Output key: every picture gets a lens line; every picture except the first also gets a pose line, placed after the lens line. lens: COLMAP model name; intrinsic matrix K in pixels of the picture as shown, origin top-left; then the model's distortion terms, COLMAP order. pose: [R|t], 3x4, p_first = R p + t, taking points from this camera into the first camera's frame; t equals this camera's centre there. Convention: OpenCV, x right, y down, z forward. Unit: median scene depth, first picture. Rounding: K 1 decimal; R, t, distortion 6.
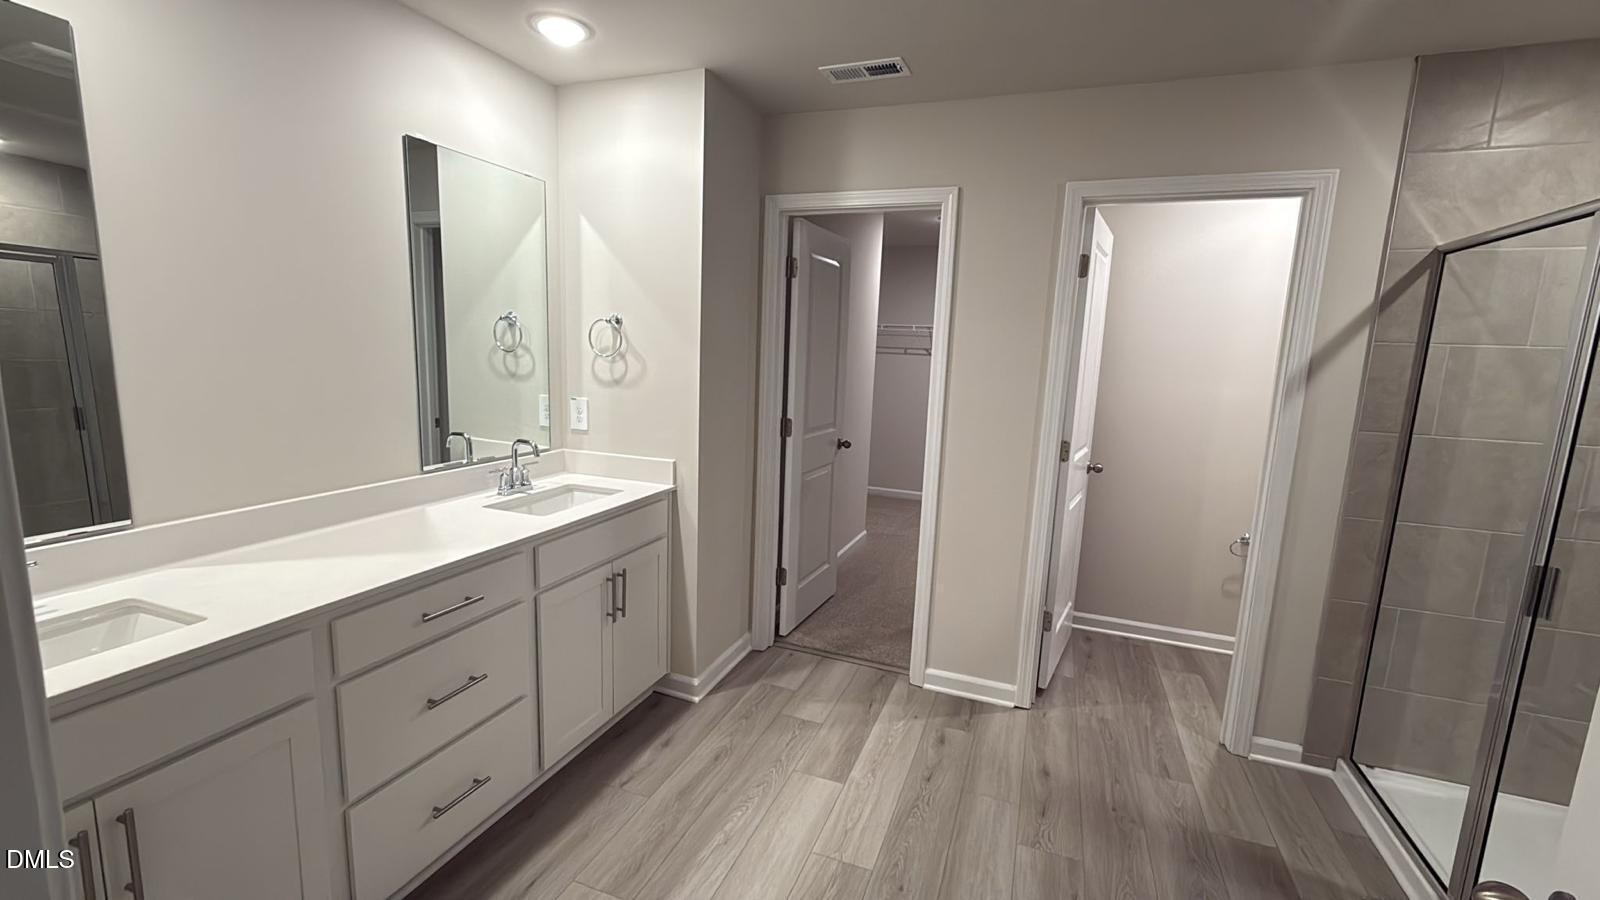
lens RADIAL K [[667.7, 0, 800.7], [0, 667.7, 455.9], [0, 0, 1]] dist [0.000854, -0.000185]
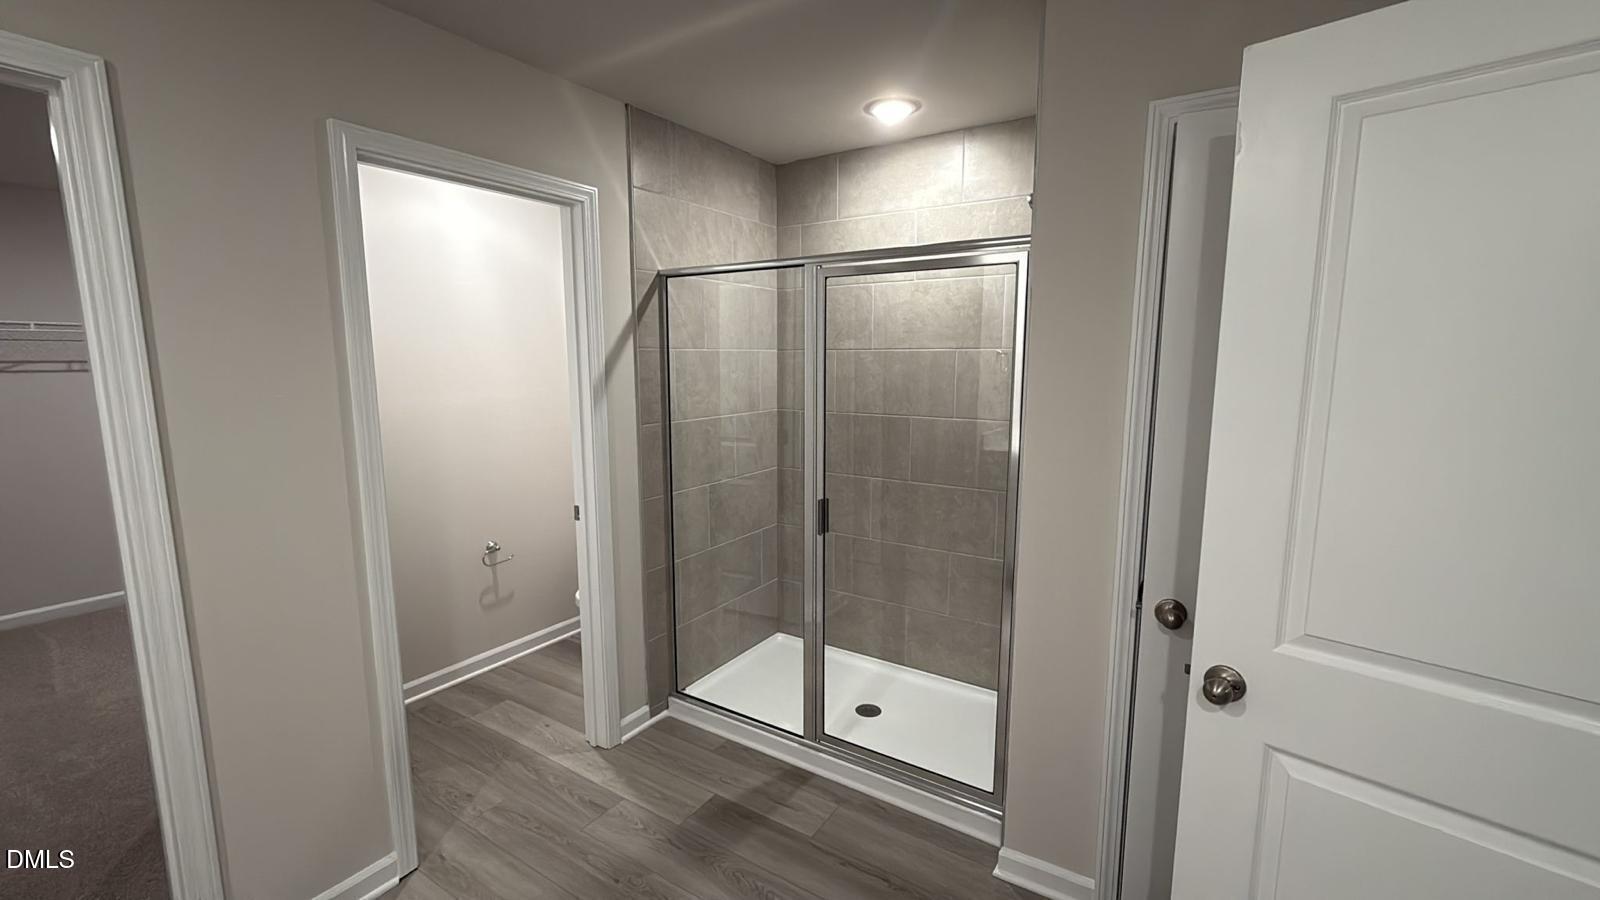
lens RADIAL K [[667.7, 0, 800.7], [0, 667.7, 455.9], [0, 0, 1]] dist [0.000854, -0.000185]
pose [[0.205302, -0.182567, 0.961520, -0.221620], [0.163948, 0.974980, 0.150117, -0.110975], [-0.964869, 0.126820, 0.230097, 0.462148]]
